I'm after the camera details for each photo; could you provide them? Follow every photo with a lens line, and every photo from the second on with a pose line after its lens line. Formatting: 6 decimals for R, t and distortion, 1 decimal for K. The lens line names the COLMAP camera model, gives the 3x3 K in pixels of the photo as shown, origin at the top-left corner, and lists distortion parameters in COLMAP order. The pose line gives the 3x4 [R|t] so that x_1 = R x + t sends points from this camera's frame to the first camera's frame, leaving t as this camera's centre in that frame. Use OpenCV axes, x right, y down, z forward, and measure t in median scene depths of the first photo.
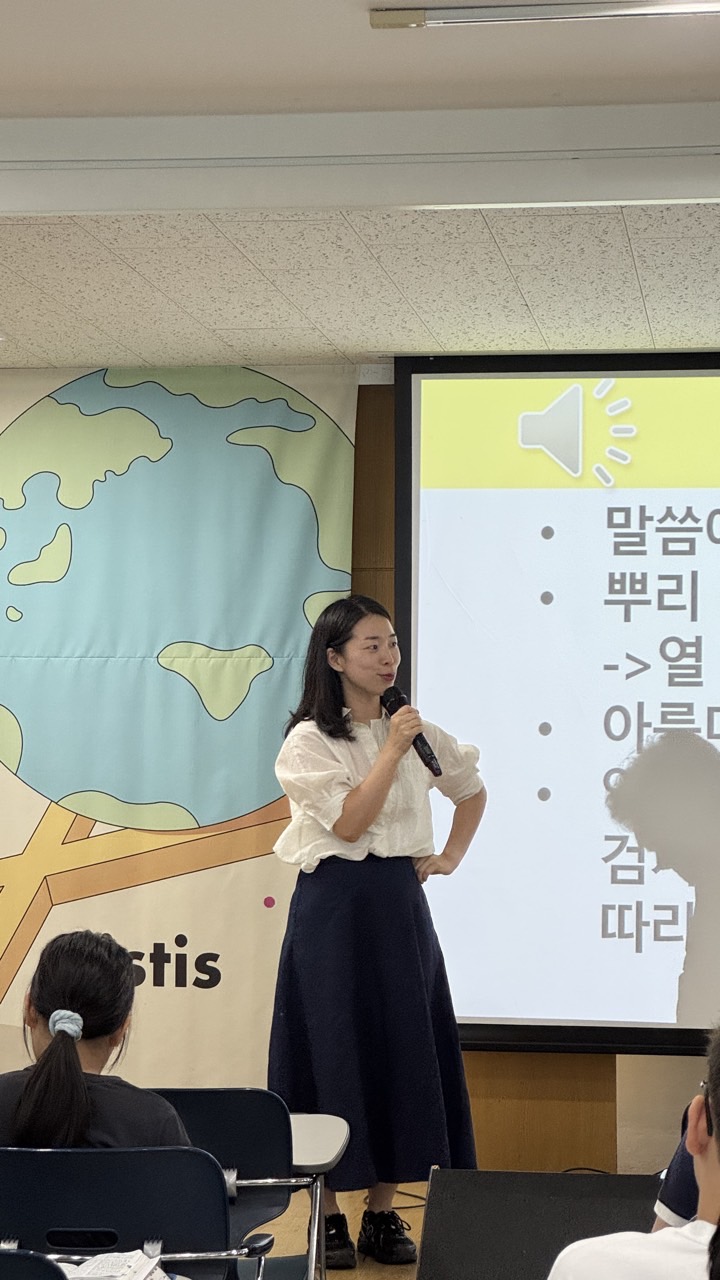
lens RADIAL K [[2950.1, 0, 360.0], [0, 2950.1, 640.0], [0, 0, 1]] dist [-0.275114, 8.192843]
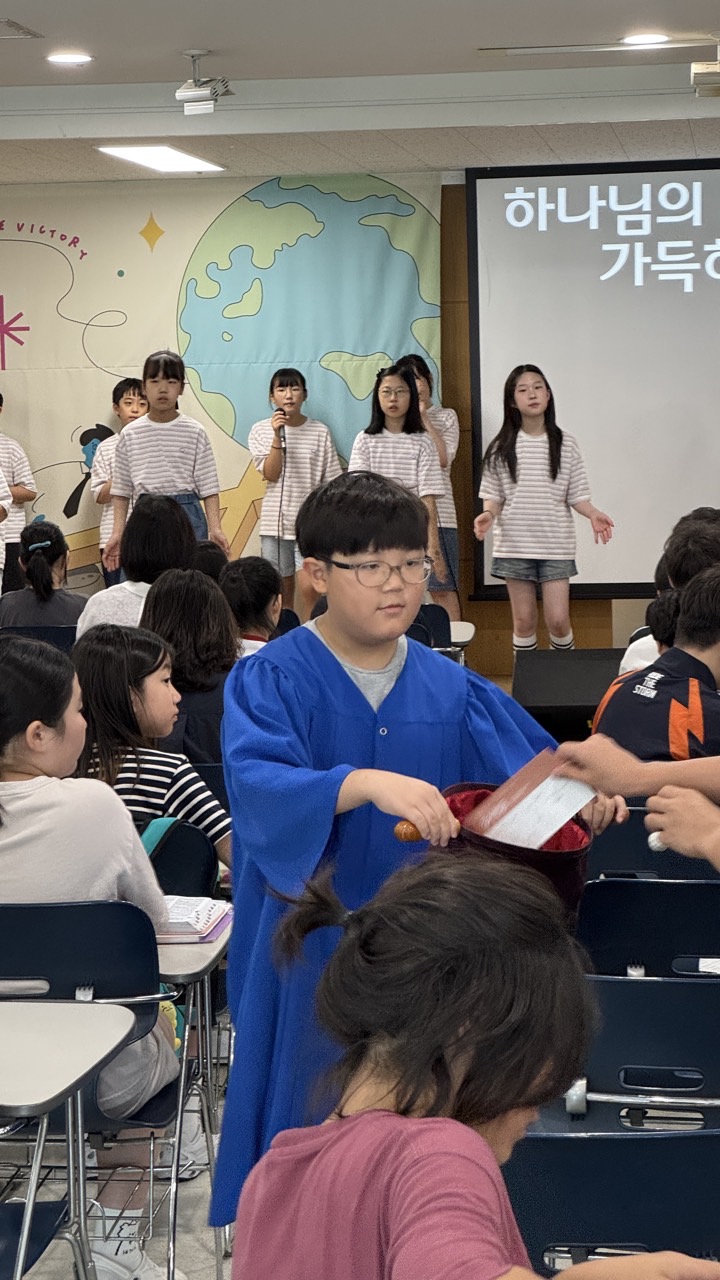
lens RADIAL K [[2951.3, 0, 360.0], [0, 2951.3, 640.0], [0, 0, 1]] dist [-0.235503, 8.589794]
pose [[0.999448, -0.029989, 0.014295, -0.074437], [0.027996, 0.991939, 0.123586, -0.041315], [-0.017886, -0.123118, 0.992231, -0.602903]]
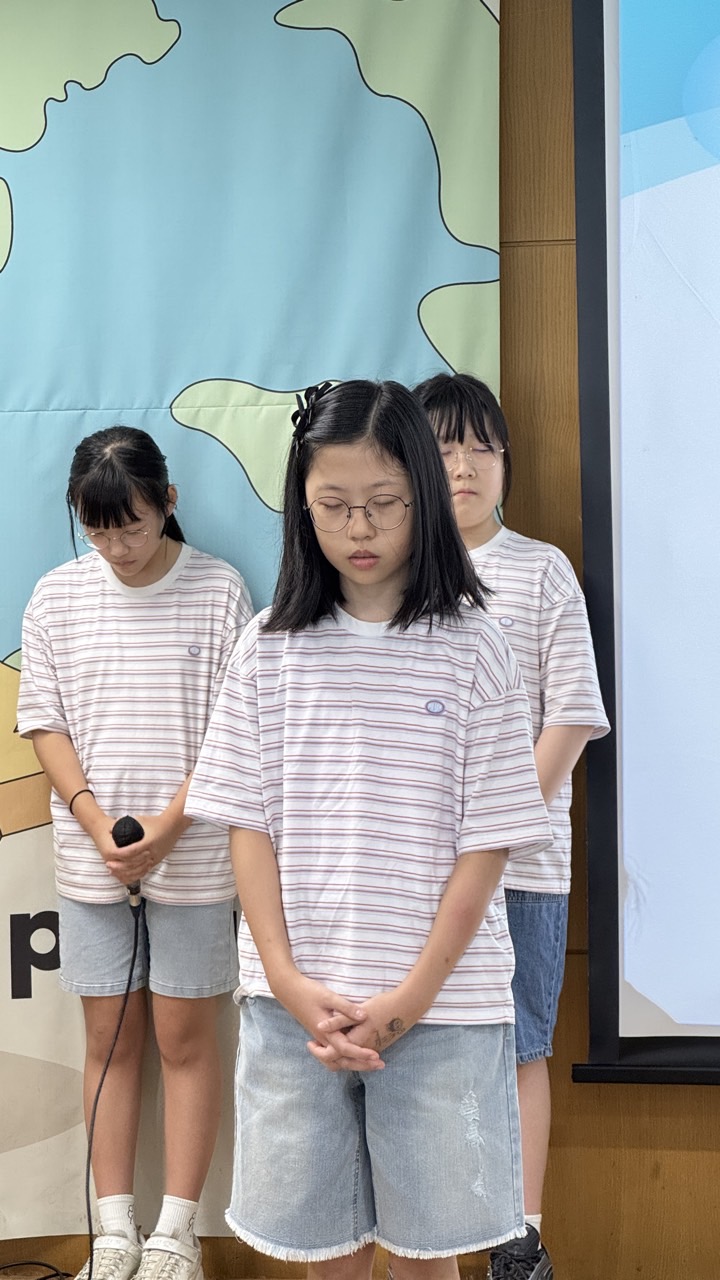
lens RADIAL K [[2951.3, 0, 360.0], [0, 2951.3, 640.0], [0, 0, 1]] dist [-0.235503, 8.589794]
pose [[0.999397, -0.034716, 0.000893, -0.033429], [0.034439, 0.994078, 0.103070, -0.007194], [-0.004466, -0.102977, 0.994674, 0.415773]]
